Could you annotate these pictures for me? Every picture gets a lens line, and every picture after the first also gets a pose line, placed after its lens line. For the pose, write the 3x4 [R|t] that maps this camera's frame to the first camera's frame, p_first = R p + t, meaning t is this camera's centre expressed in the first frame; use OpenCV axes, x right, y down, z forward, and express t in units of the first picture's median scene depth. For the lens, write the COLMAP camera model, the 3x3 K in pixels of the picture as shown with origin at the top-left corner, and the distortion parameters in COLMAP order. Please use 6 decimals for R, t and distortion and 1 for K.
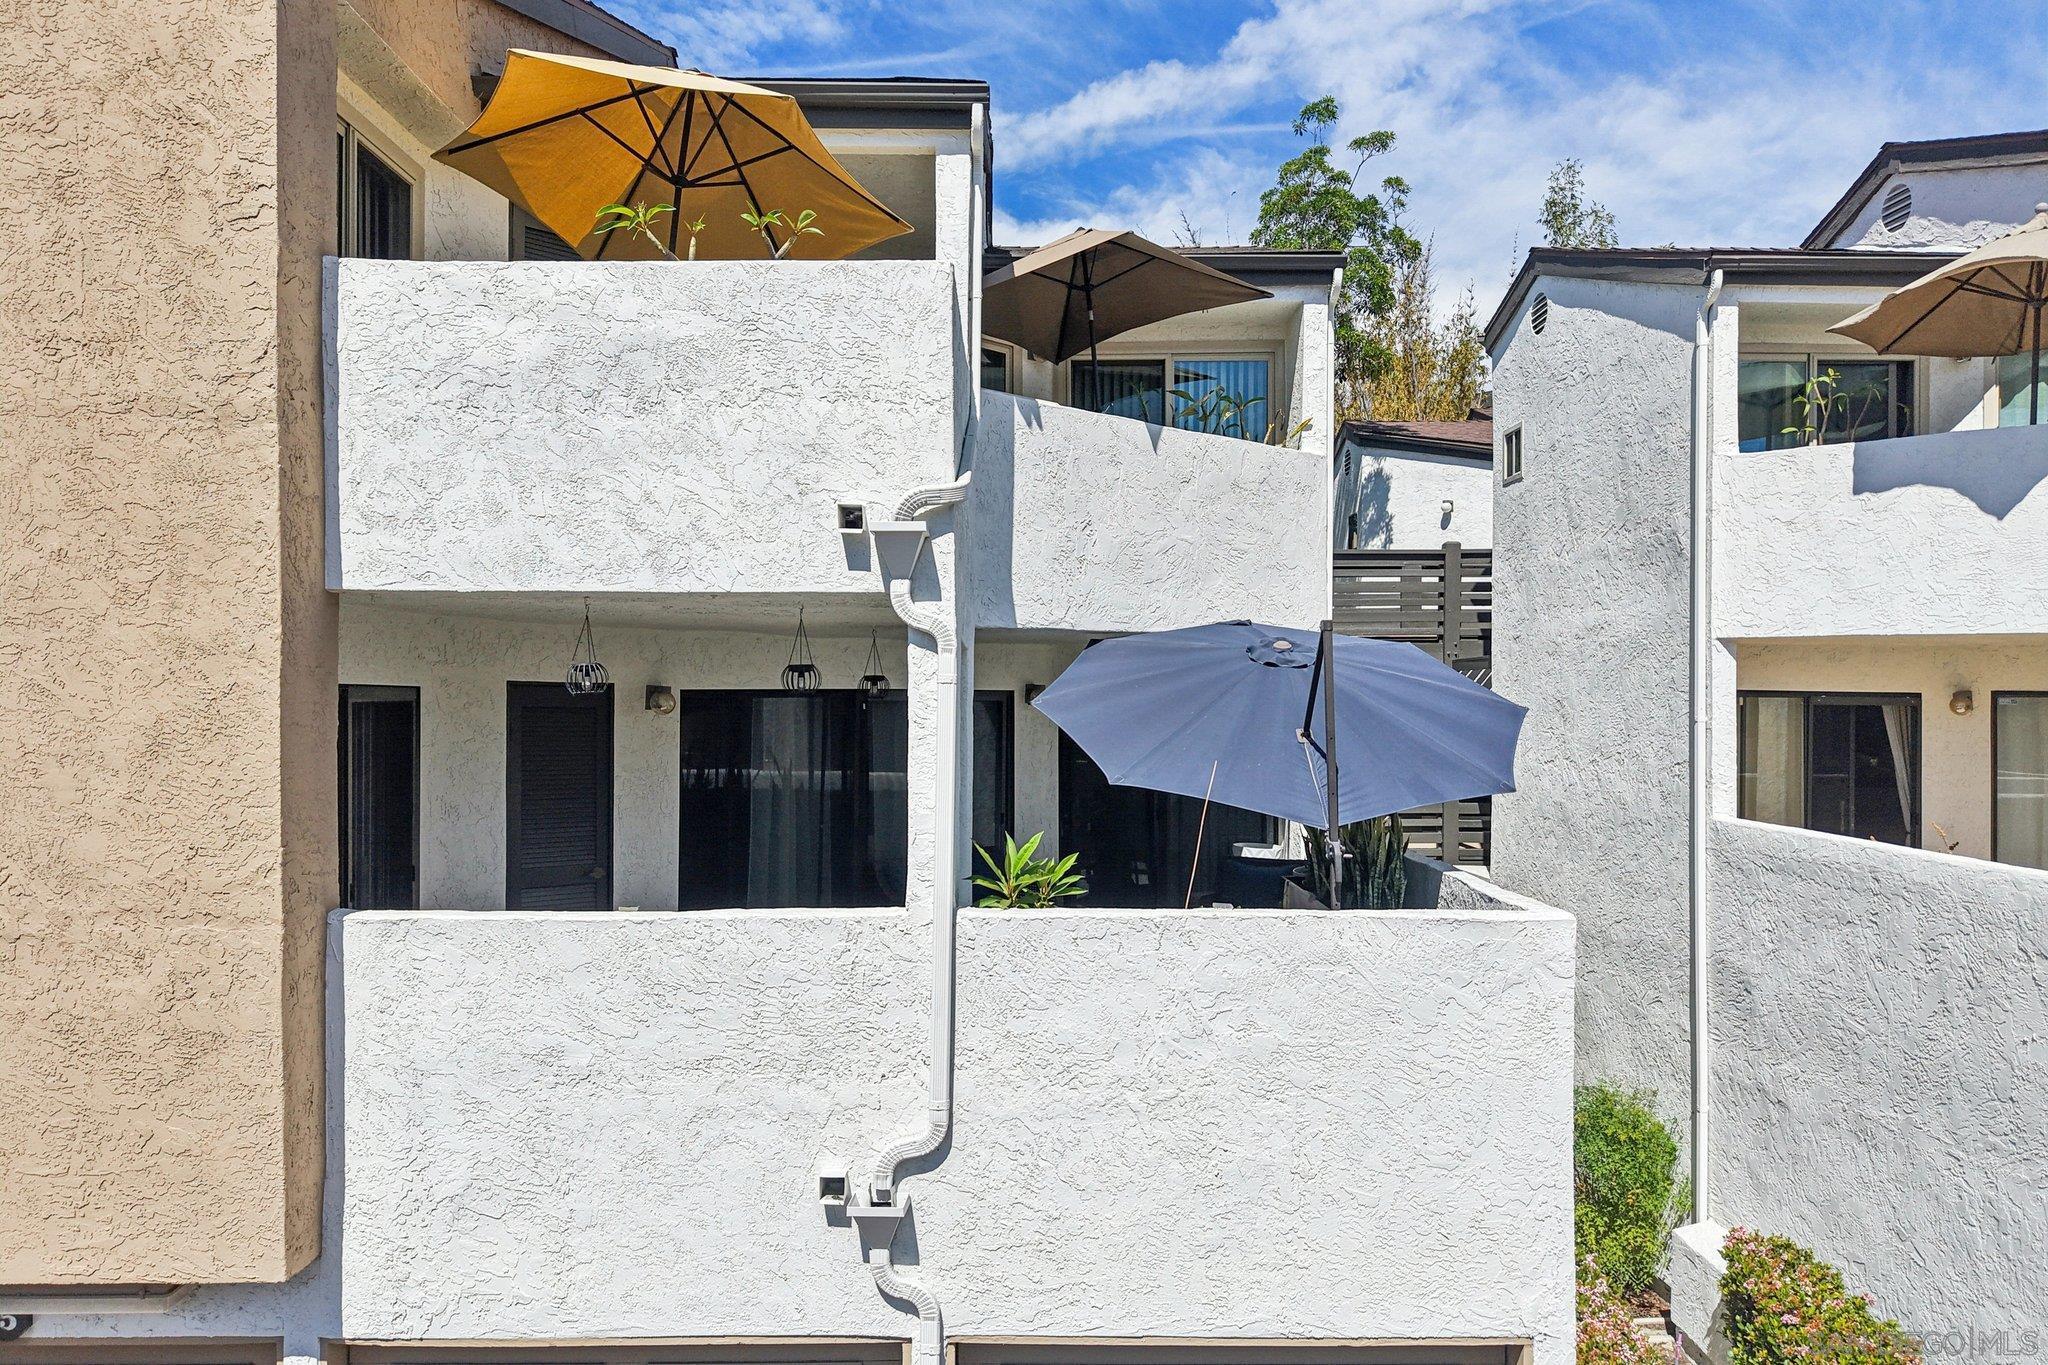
lens RADIAL K [[1367.4, 0, 1025.5], [0, 1367.4, 672.2], [0, 0, 1]] dist [0.004493, -0.002653]
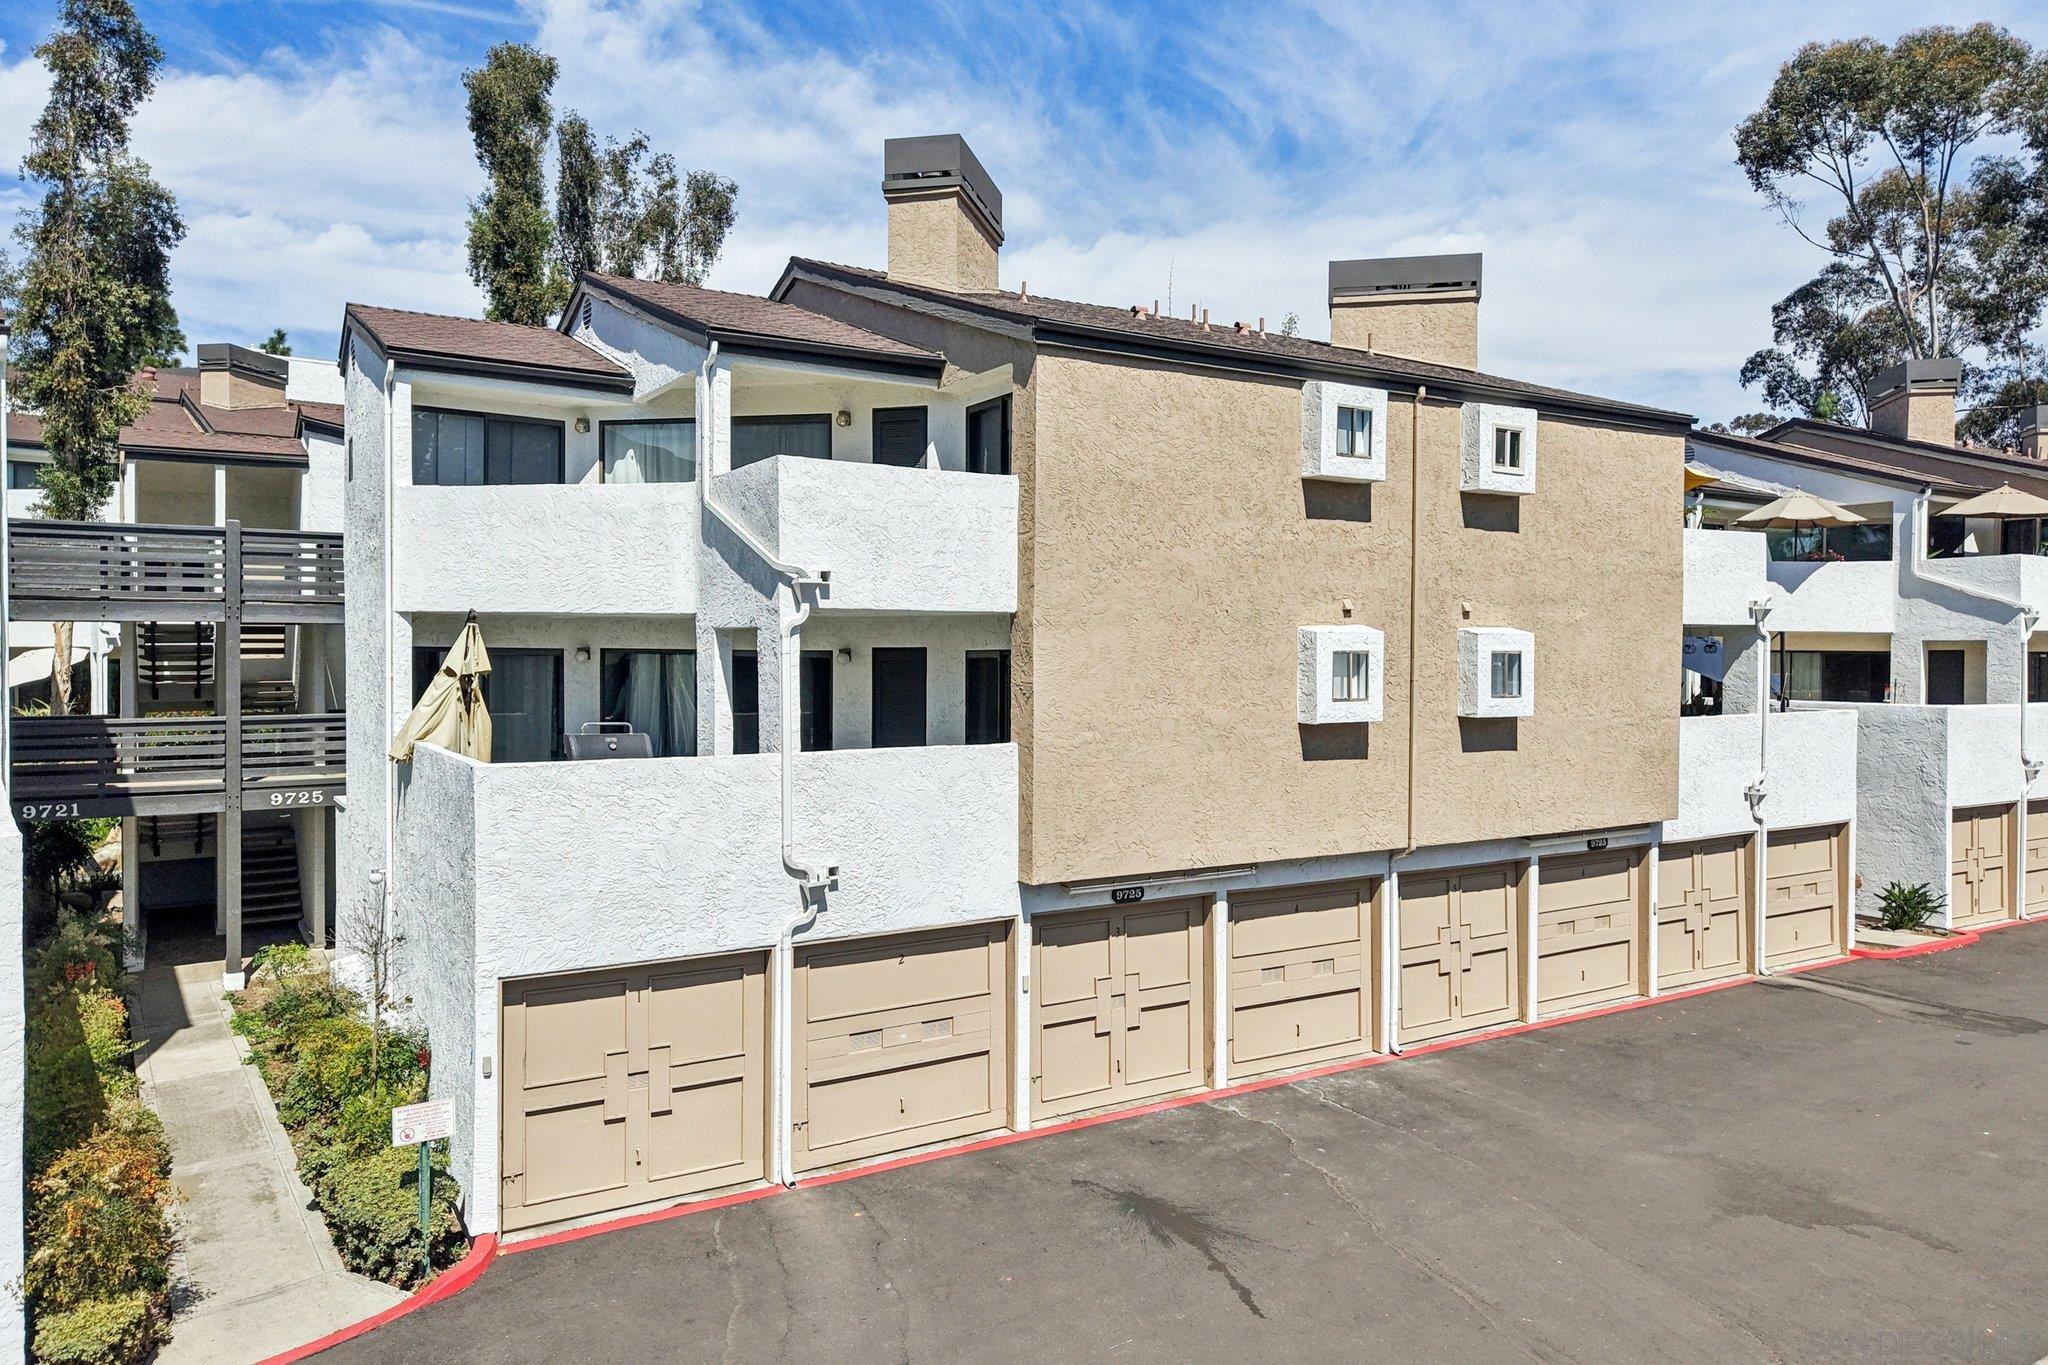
lens RADIAL K [[1391.7, 0, 1027.5], [0, 1391.7, 646.6], [0, 0, 1]] dist [0.060083, -0.085370]
pose [[0.849102, -0.001529, 0.528226, -3.676265], [-0.007667, 0.999855, 0.015219, -0.041797], [-0.528173, -0.016972, 0.848967, -1.124741]]
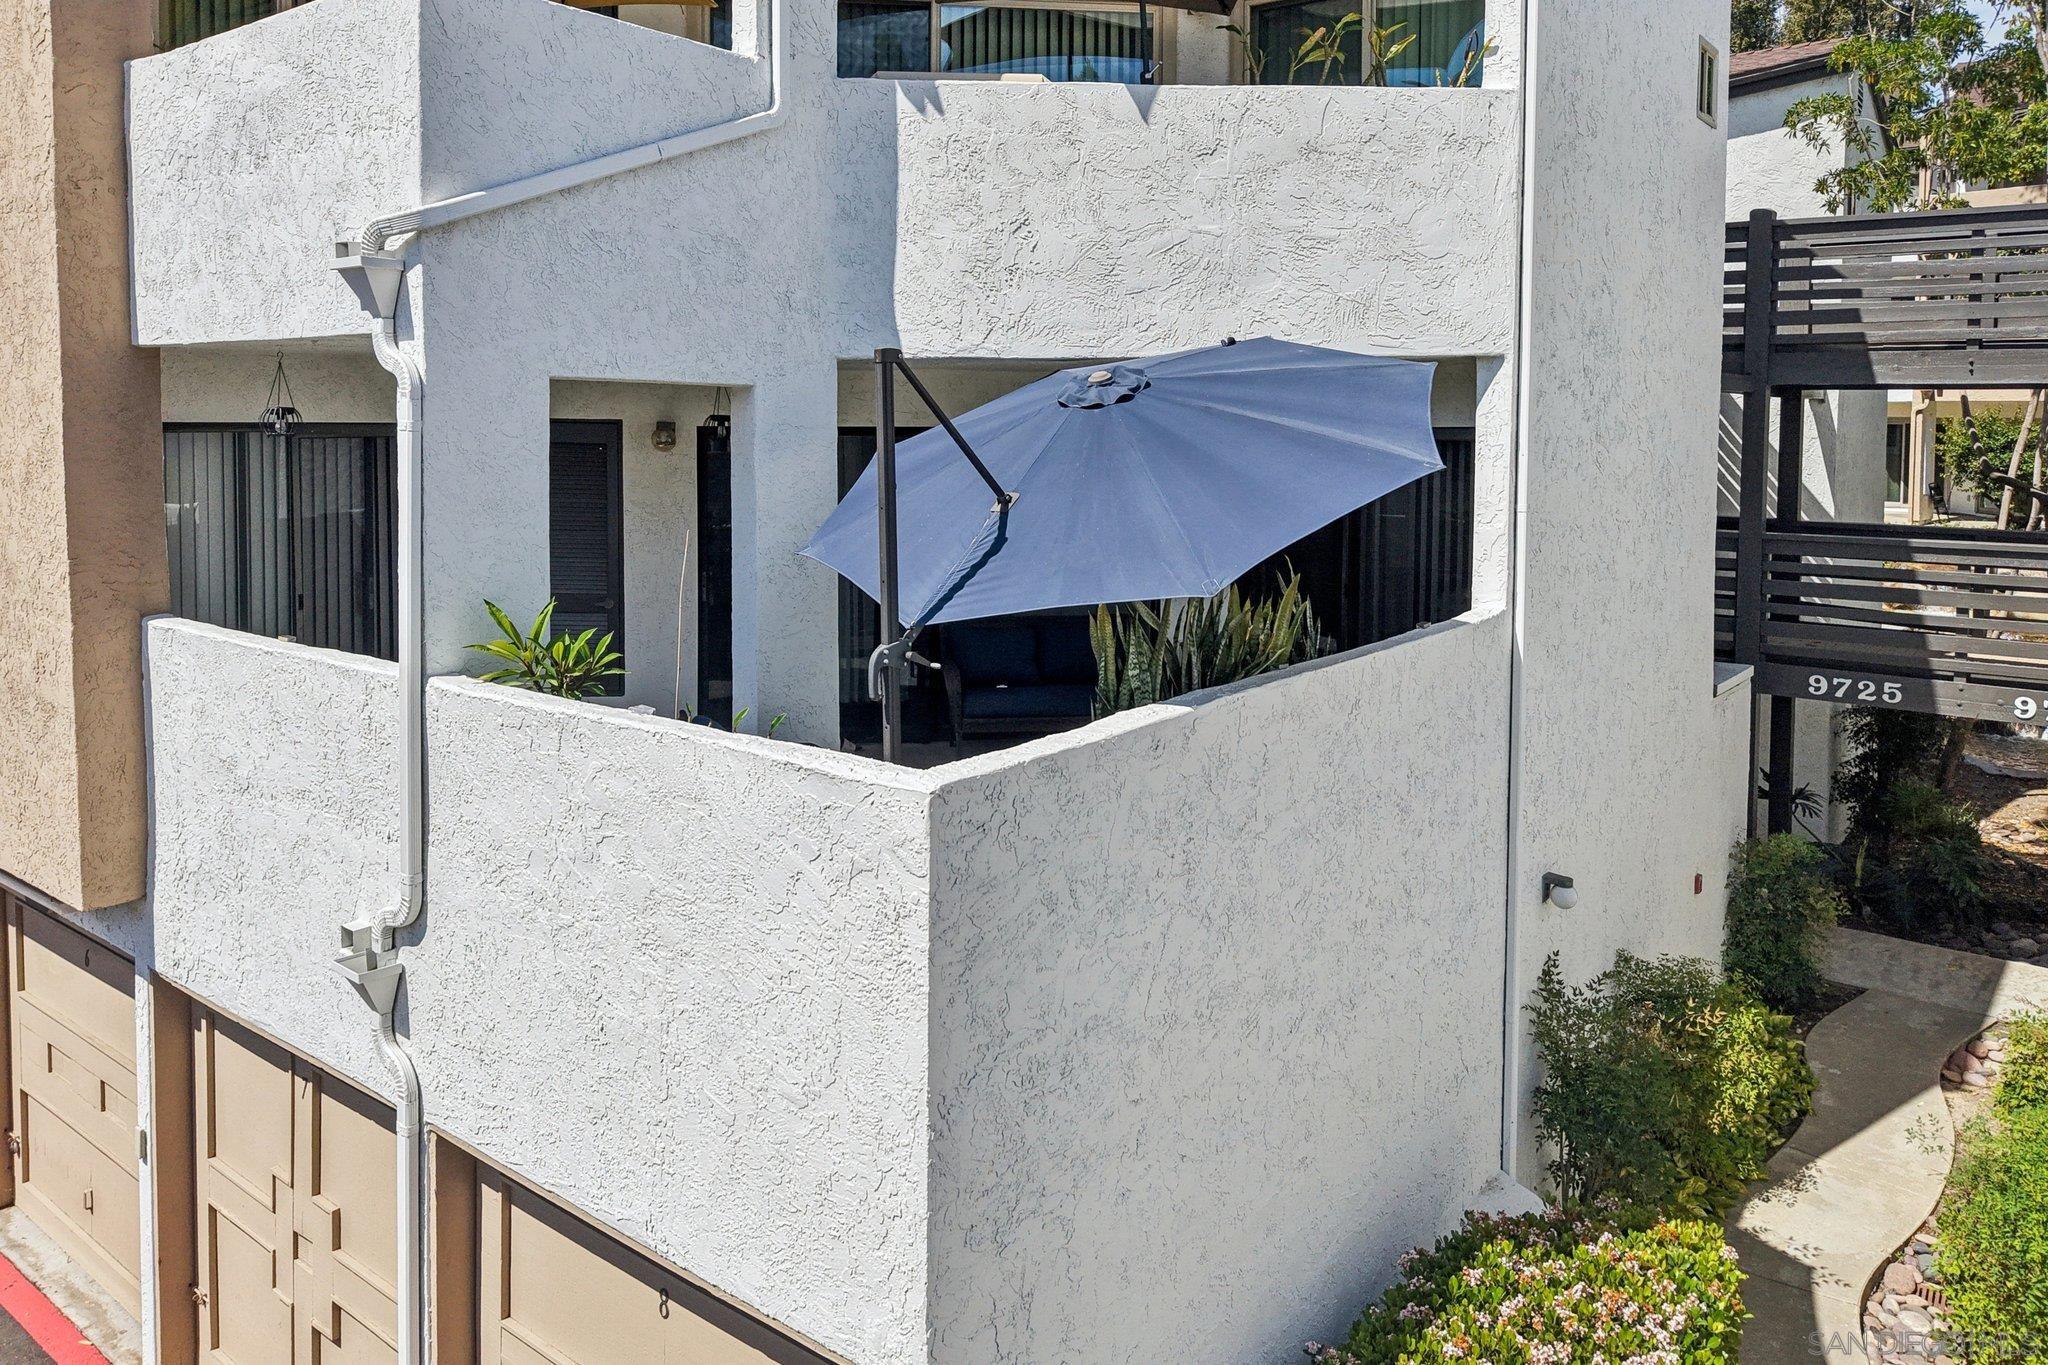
lens RADIAL K [[1466.0, 0, 1024.5], [0, 1466.0, 464.8], [0, 0, 1]] dist [-0.008484, -0.003532]
pose [[0.786728, 0.021984, -0.616909, 0.873964], [0.007056, 0.998980, 0.044597, -0.008397], [0.617260, -0.039438, 0.785770, 0.480769]]
